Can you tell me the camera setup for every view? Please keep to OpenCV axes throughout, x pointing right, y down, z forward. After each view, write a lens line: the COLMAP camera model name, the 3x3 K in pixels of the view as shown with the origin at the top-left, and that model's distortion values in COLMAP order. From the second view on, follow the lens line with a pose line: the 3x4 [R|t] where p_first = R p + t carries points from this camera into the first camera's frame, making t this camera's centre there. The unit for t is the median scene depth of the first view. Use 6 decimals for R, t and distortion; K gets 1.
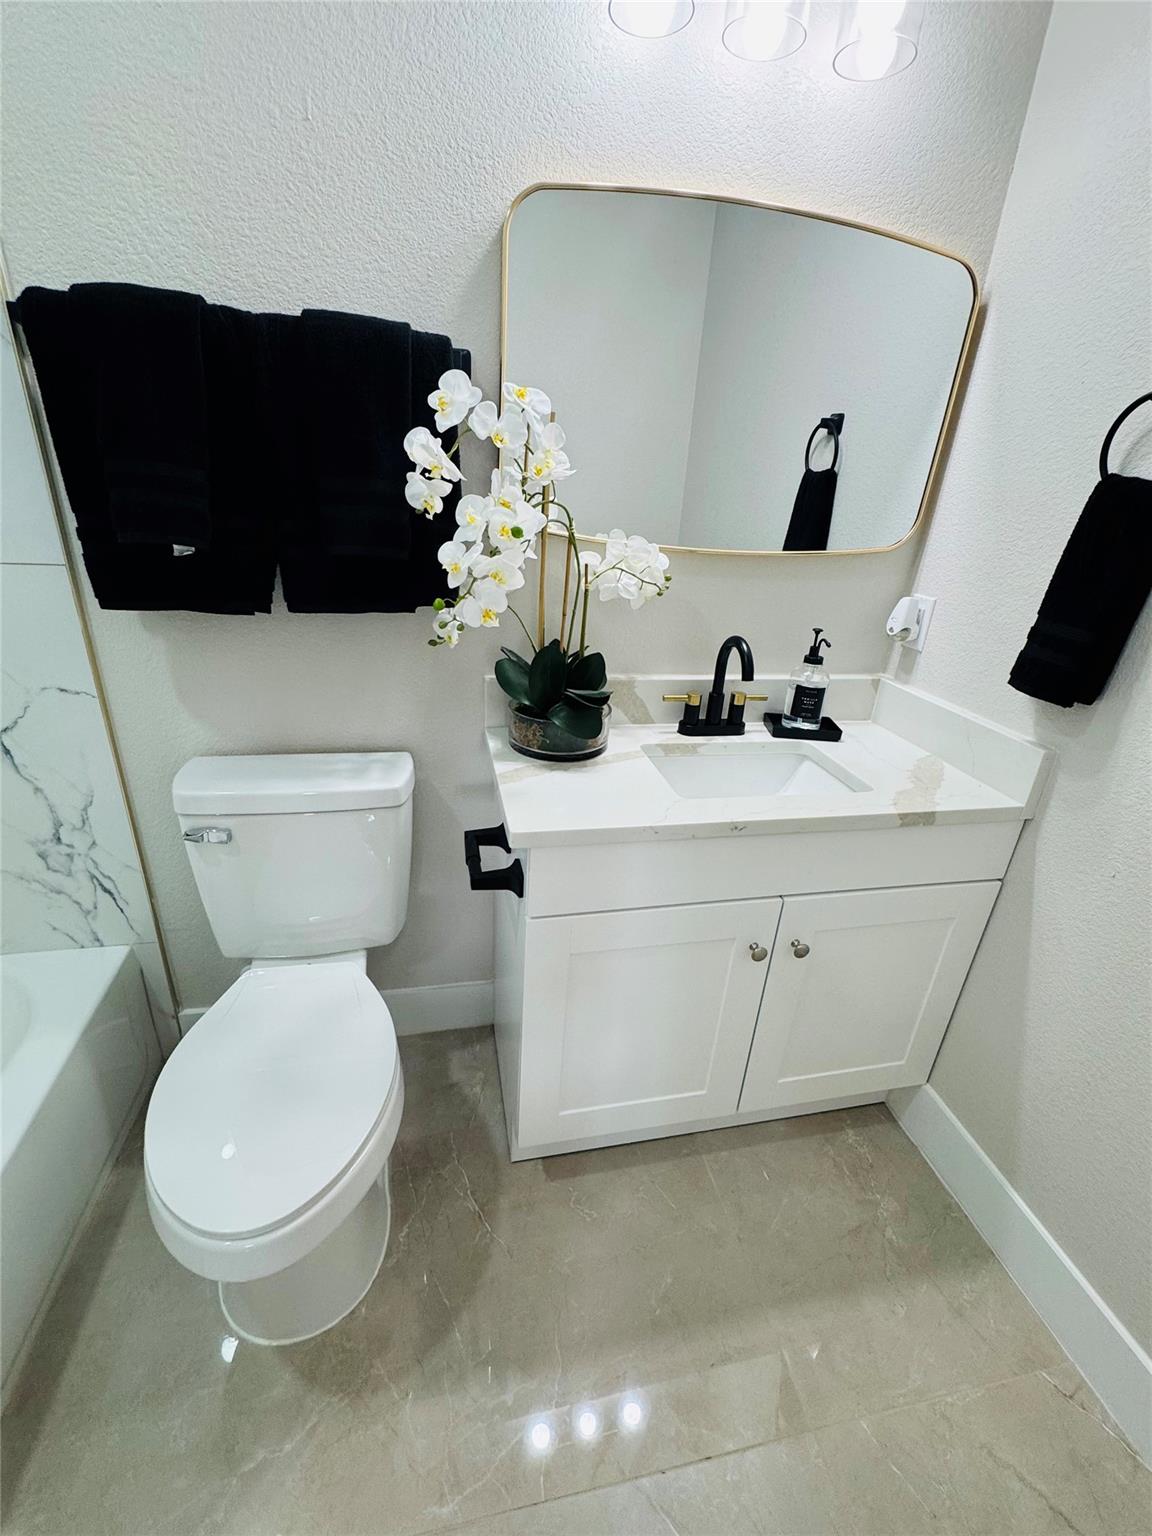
lens RADIAL K [[655.7, 0, 582.7], [0, 655.7, 770.4], [0, 0, 1]] dist [-0.003489, 0.000604]
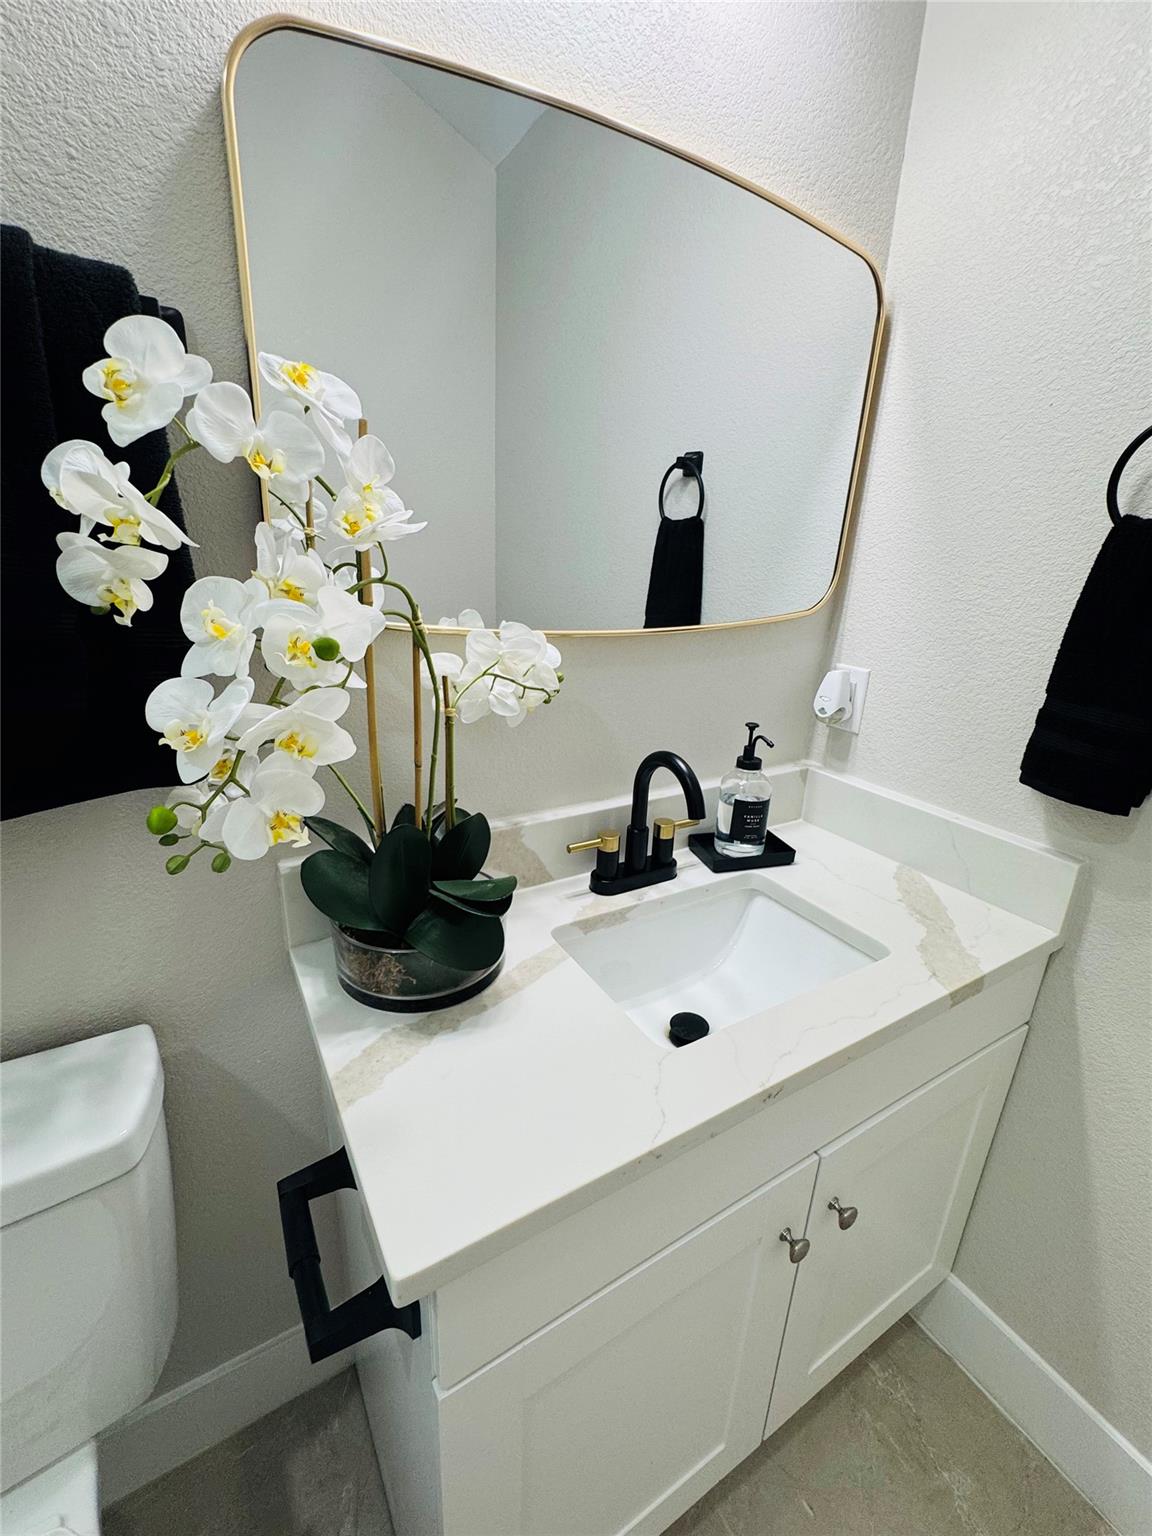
lens RADIAL K [[655.7, 0, 578.3], [0, 655.7, 767.5], [0, 0, 1]] dist [-0.003489, 0.000604]
pose [[0.947805, -0.125976, 0.292908, -0.061318], [0.146412, 0.988018, -0.048832, -0.180546], [-0.283246, 0.089169, 0.954893, 0.393951]]
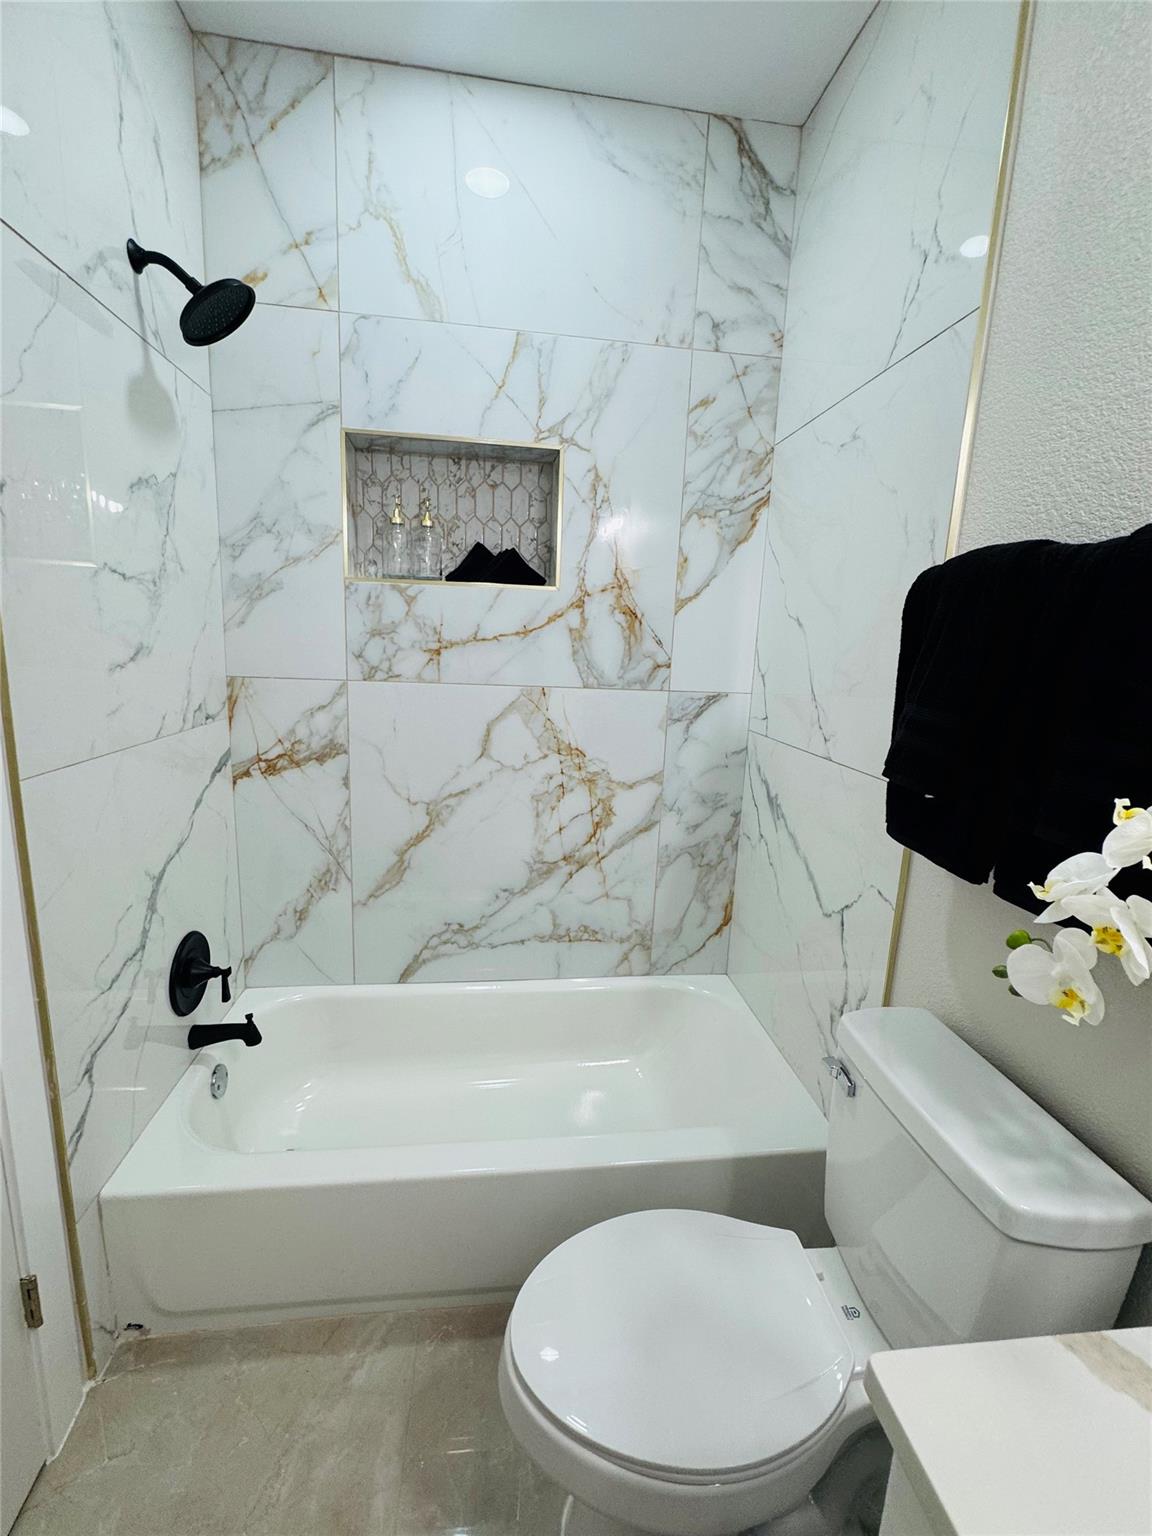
lens RADIAL K [[655.7, 0, 574.9], [0, 655.7, 768.0], [0, 0, 1]] dist [-0.003489, 0.000604]
pose [[-0.094859, 0.122572, -0.987916, 0.299752], [-0.455345, 0.877148, 0.152550, -0.235677], [0.885247, 0.464313, -0.027393, 0.474152]]
